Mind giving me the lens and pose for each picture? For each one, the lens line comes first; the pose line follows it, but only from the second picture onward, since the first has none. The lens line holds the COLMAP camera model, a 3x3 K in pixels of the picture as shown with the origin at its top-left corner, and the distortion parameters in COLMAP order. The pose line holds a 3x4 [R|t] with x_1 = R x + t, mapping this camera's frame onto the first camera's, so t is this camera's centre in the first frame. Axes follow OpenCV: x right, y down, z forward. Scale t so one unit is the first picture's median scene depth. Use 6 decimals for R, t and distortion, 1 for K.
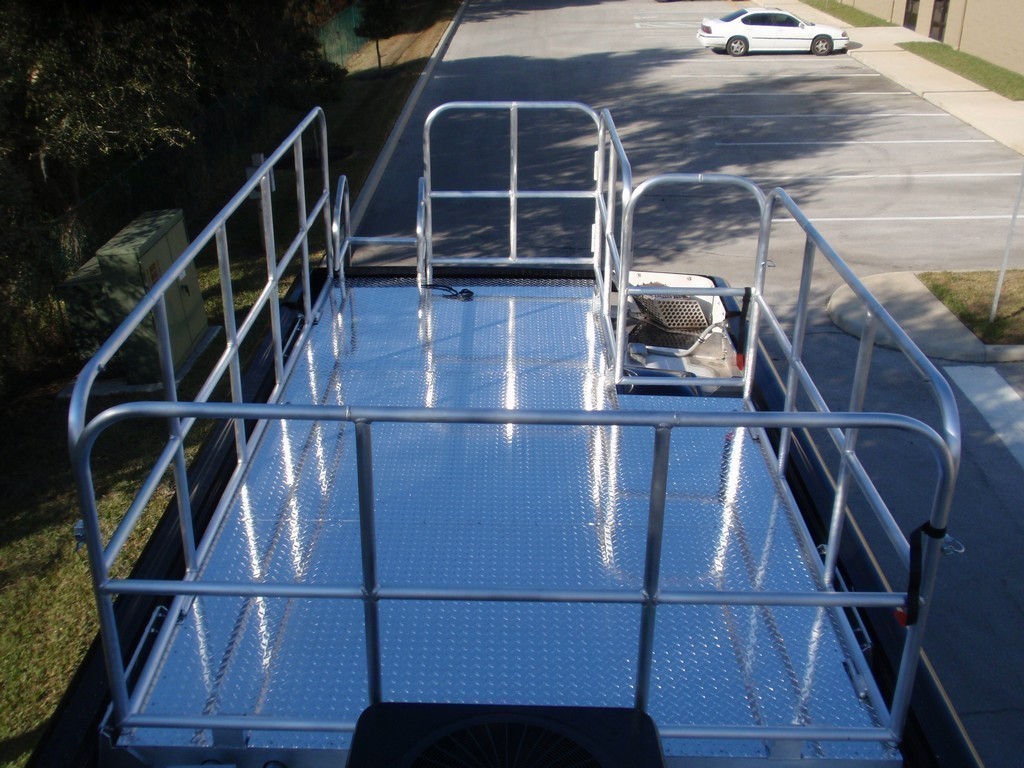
lens RADIAL K [[1108.3, 0, 481.2], [0, 1108.3, 384.8], [0, 0, 1]] dist [-0.017538, 0.000000]
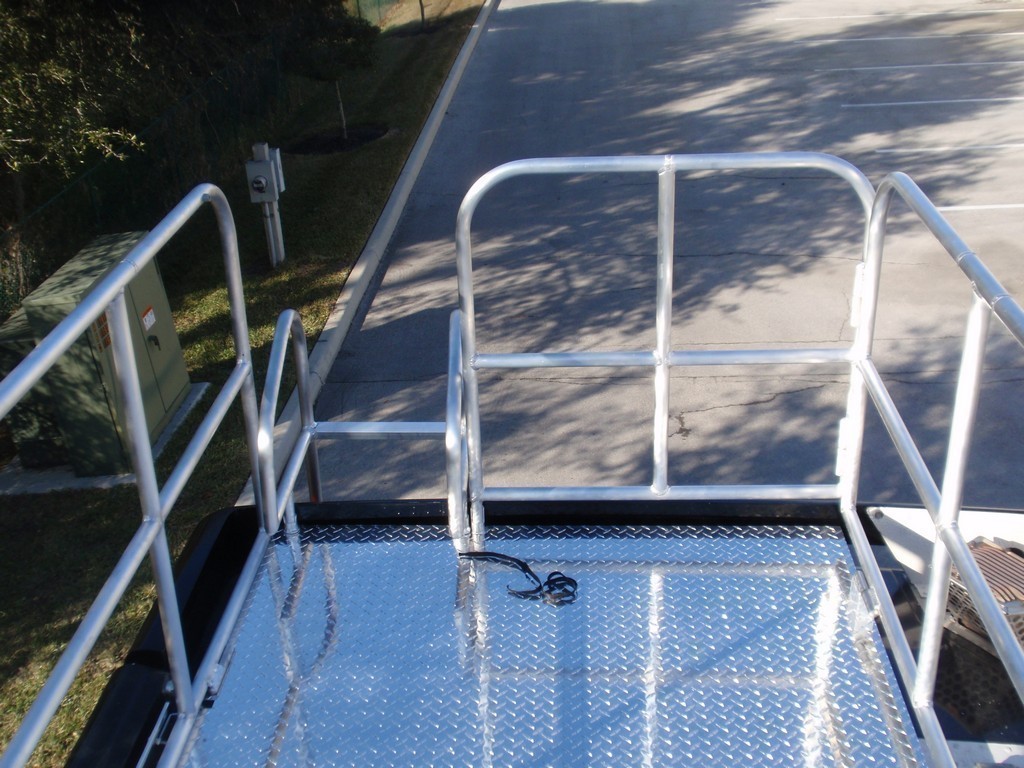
lens RADIAL K [[1201.9, 0, 489.8], [0, 1201.9, 389.3], [0, 0, 1]] dist [-0.018172, 0.000000]
pose [[0.998668, -0.018564, -0.048149, -0.006480], [0.019802, 0.999482, 0.025353, -0.066489], [0.047654, -0.026273, 0.998518, 0.201373]]
